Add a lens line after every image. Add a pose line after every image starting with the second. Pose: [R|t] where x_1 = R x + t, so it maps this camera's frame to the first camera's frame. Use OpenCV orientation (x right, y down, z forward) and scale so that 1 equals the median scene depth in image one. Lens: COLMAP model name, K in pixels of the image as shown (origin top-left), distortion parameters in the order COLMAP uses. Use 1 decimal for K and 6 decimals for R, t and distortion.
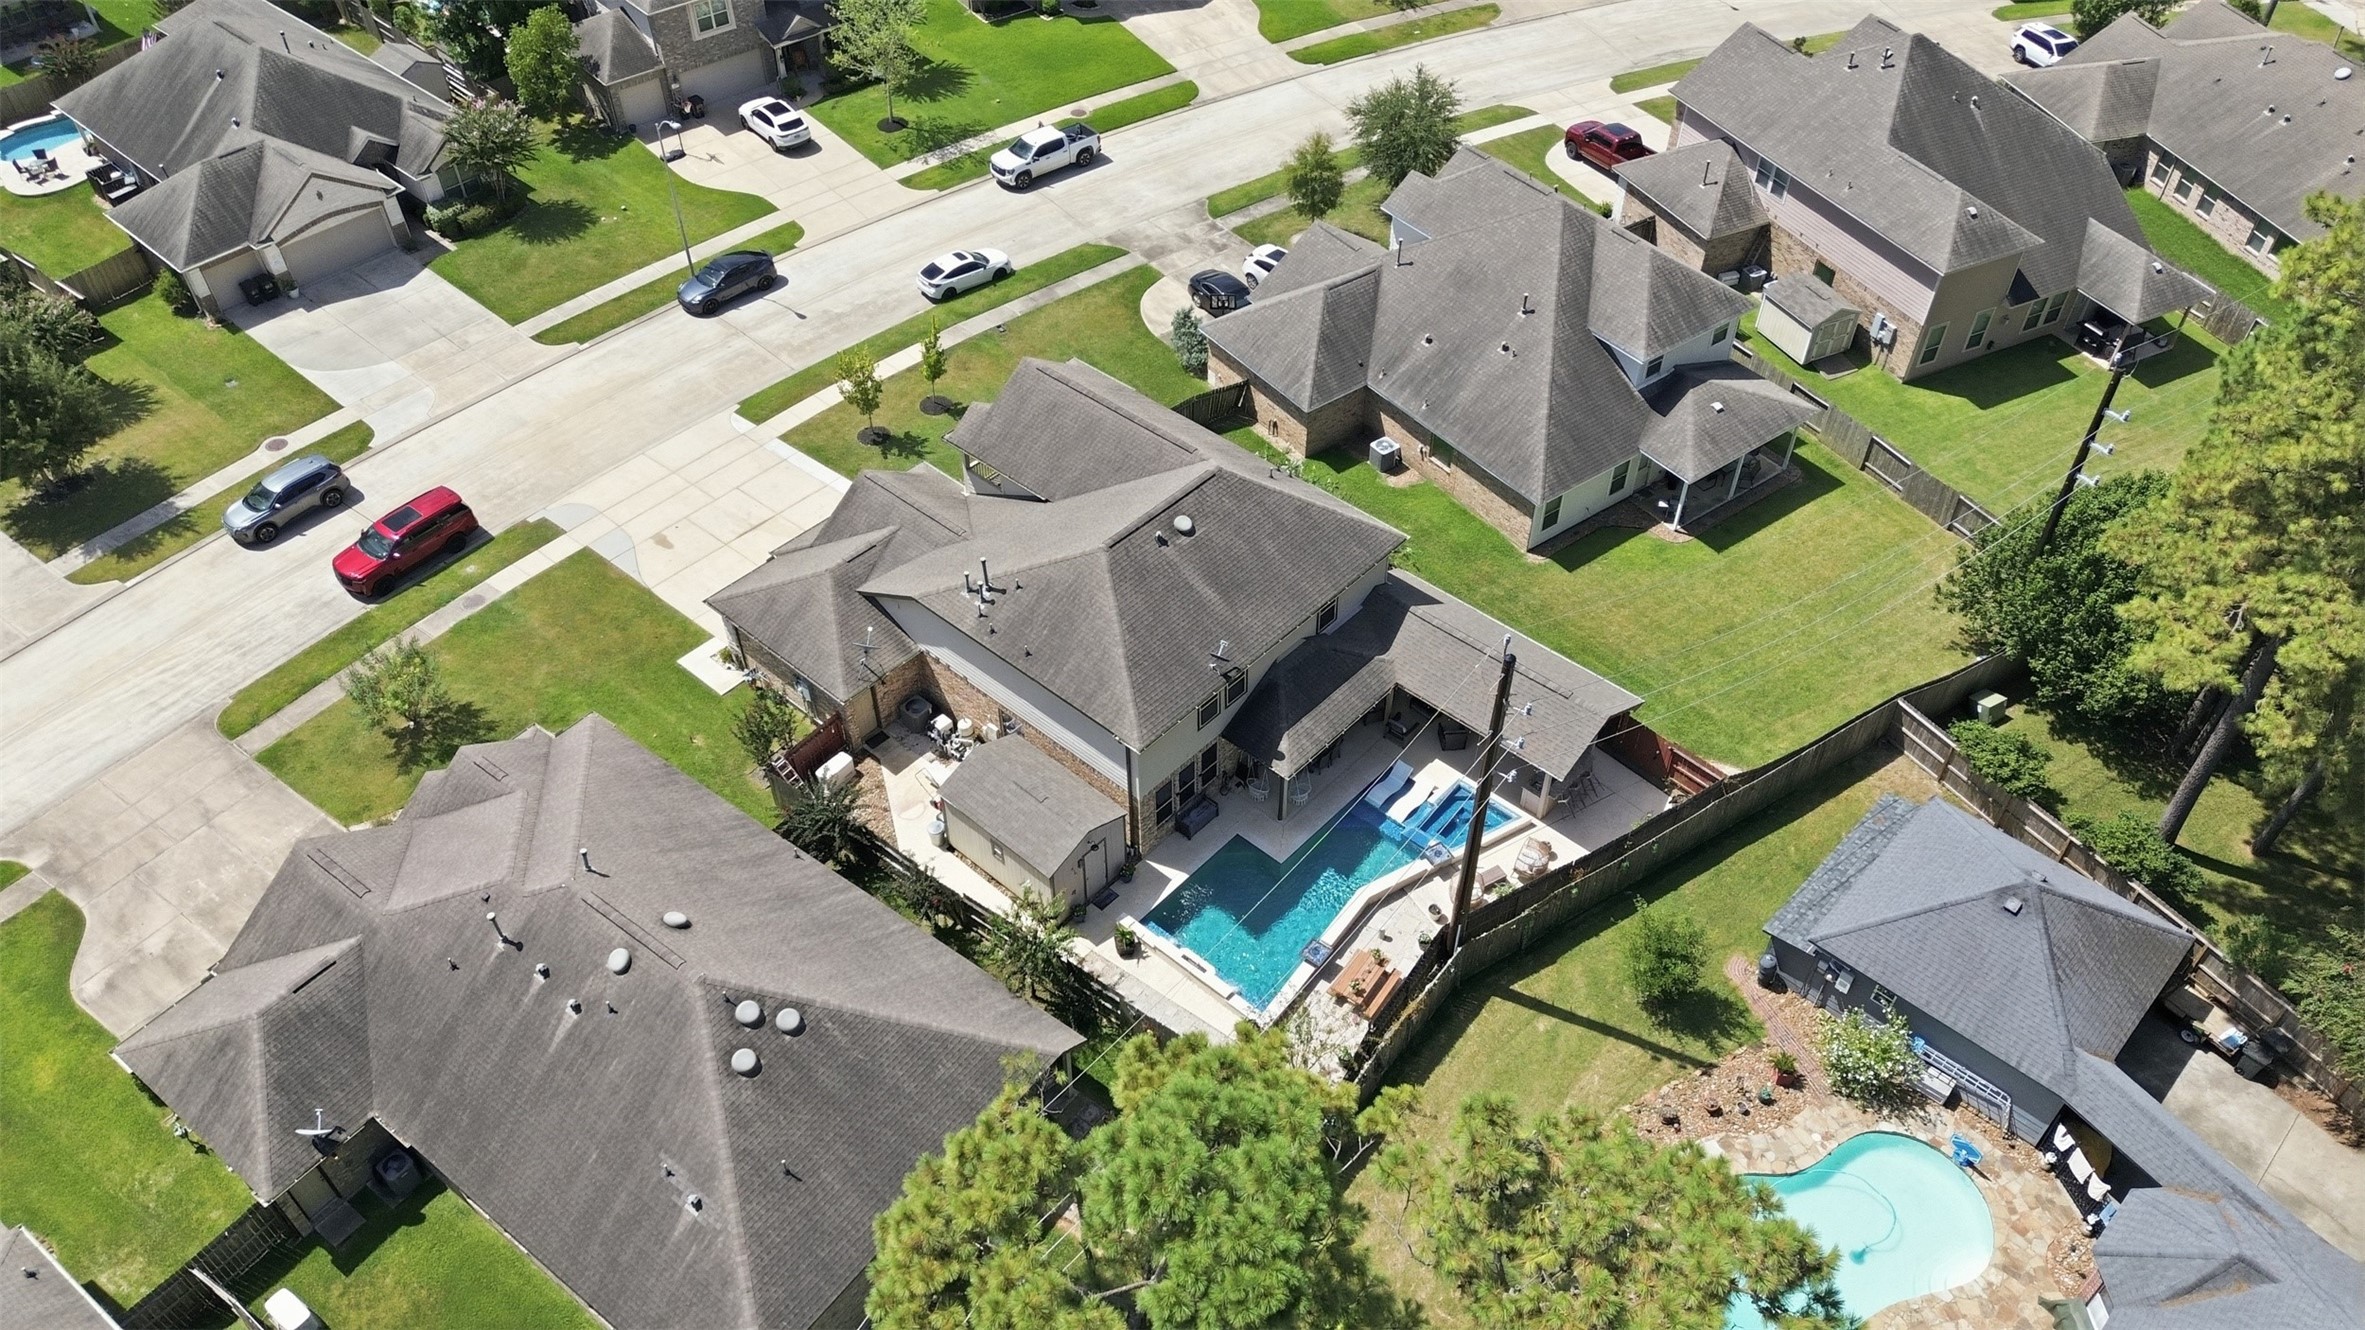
lens RADIAL K [[1683.1, 0, 1185.9], [0, 1683.1, 652.0], [0, 0, 1]] dist [0.068092, -0.065009]
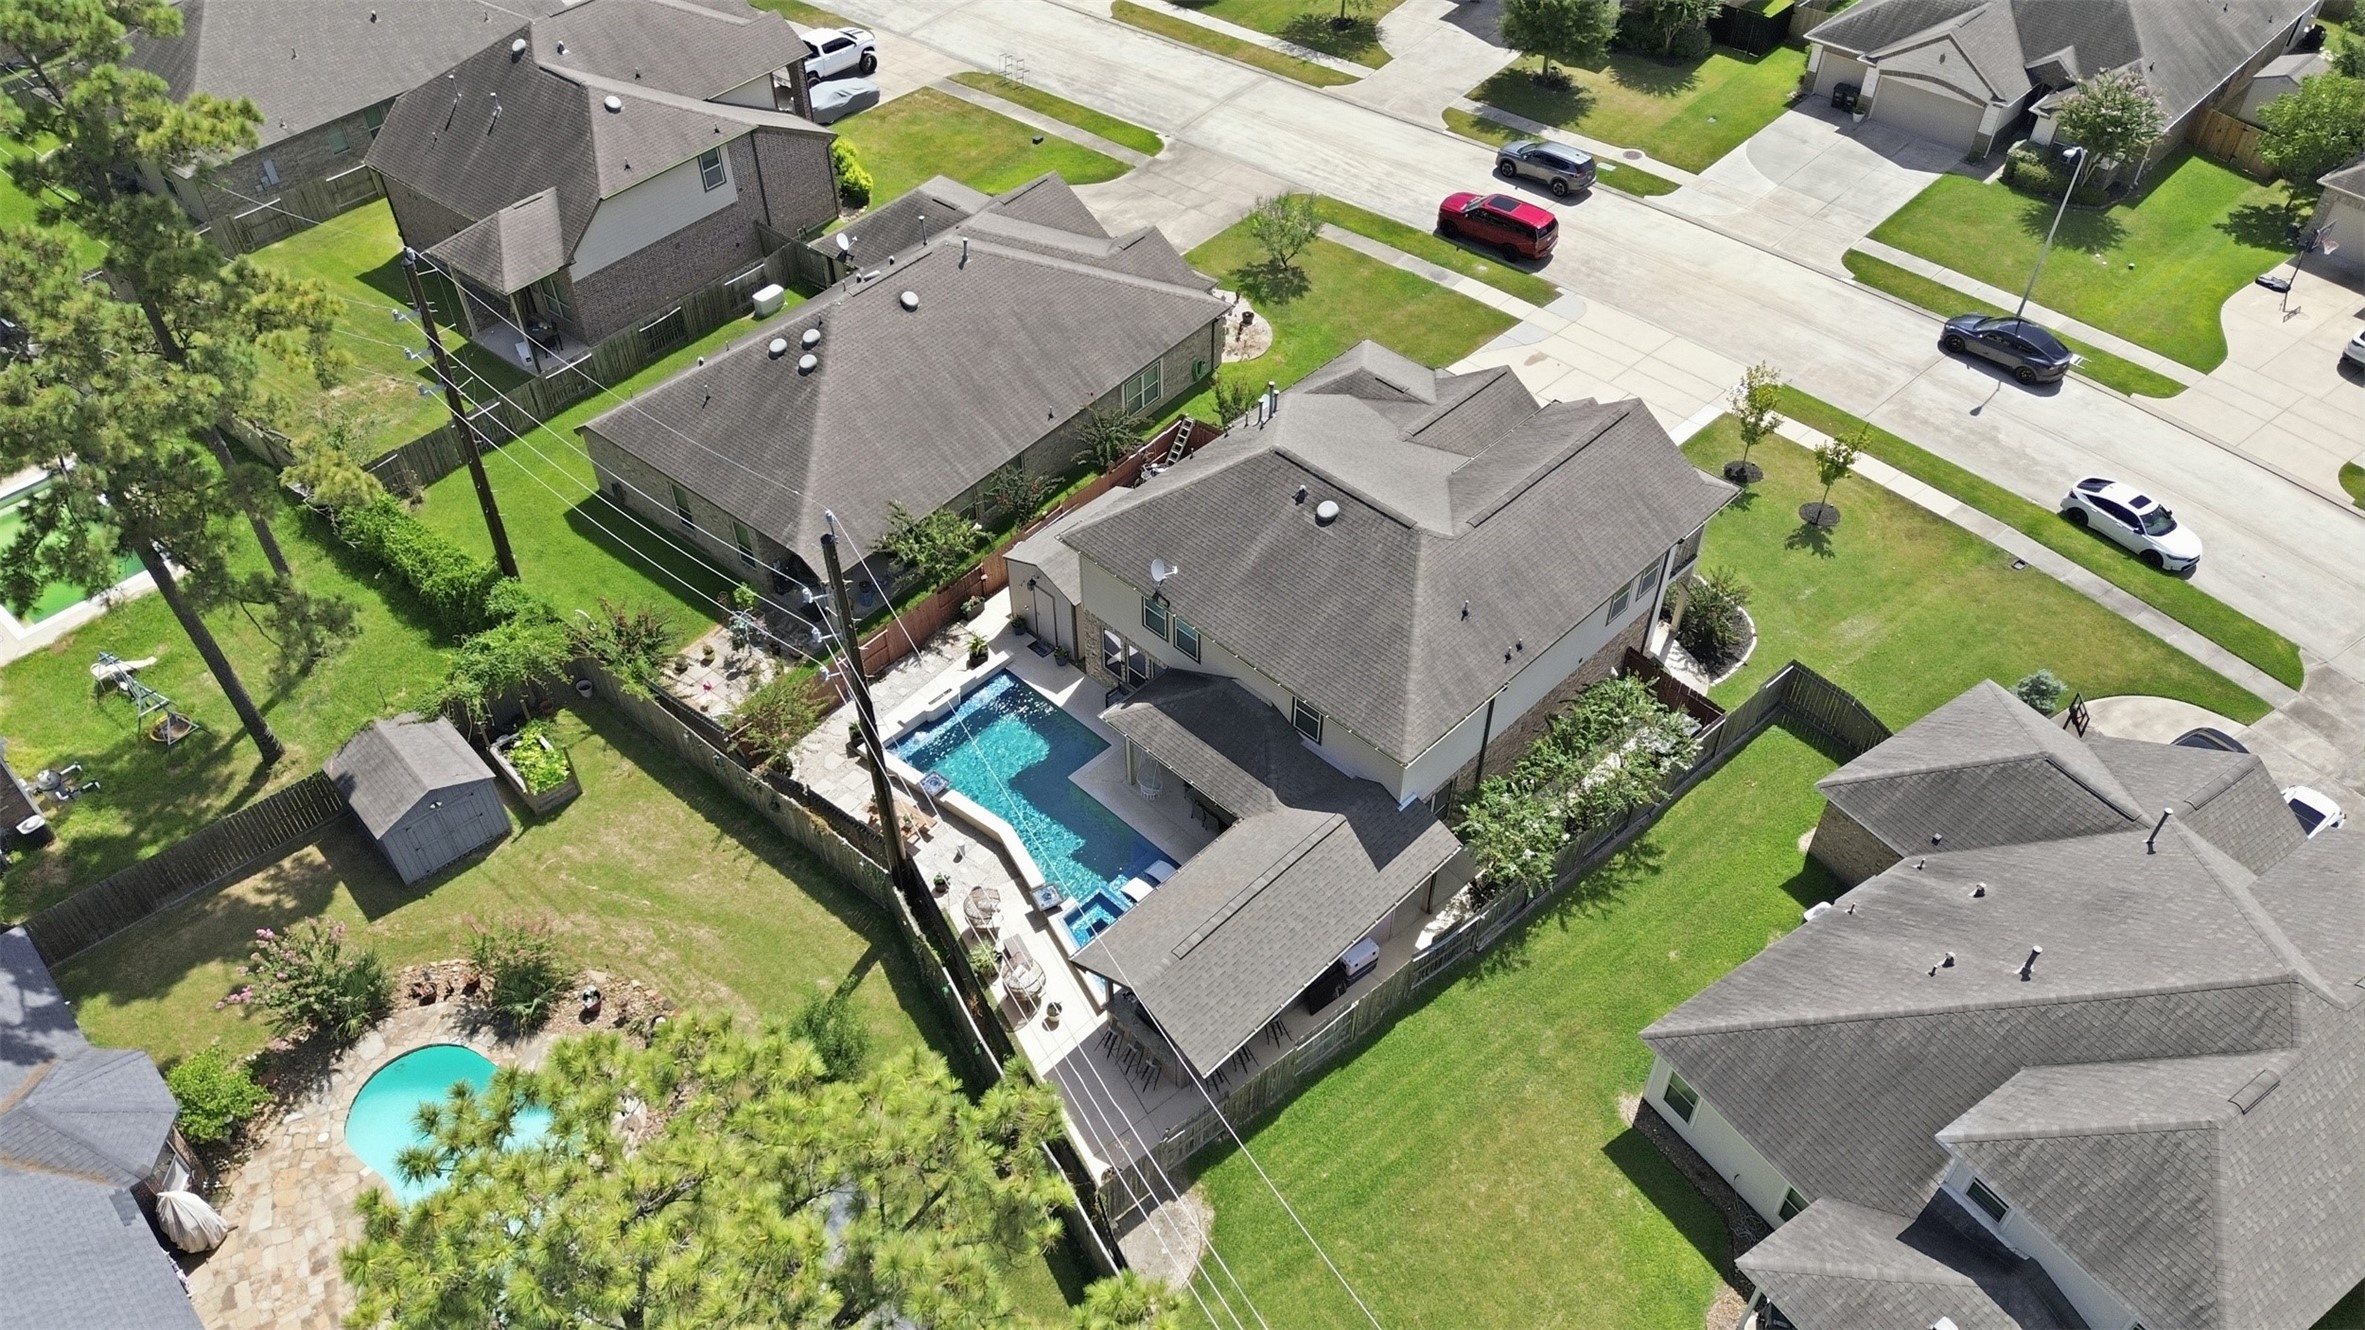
lens RADIAL K [[1683.1, 0, 1185.9], [0, 1683.1, 652.0], [0, 0, 1]] dist [0.068092, -0.065009]
pose [[-0.039409, 0.691383, -0.721413, 0.559935], [-0.692626, 0.501483, 0.518444, -0.361893], [0.720220, 0.520100, 0.459107, 0.478703]]
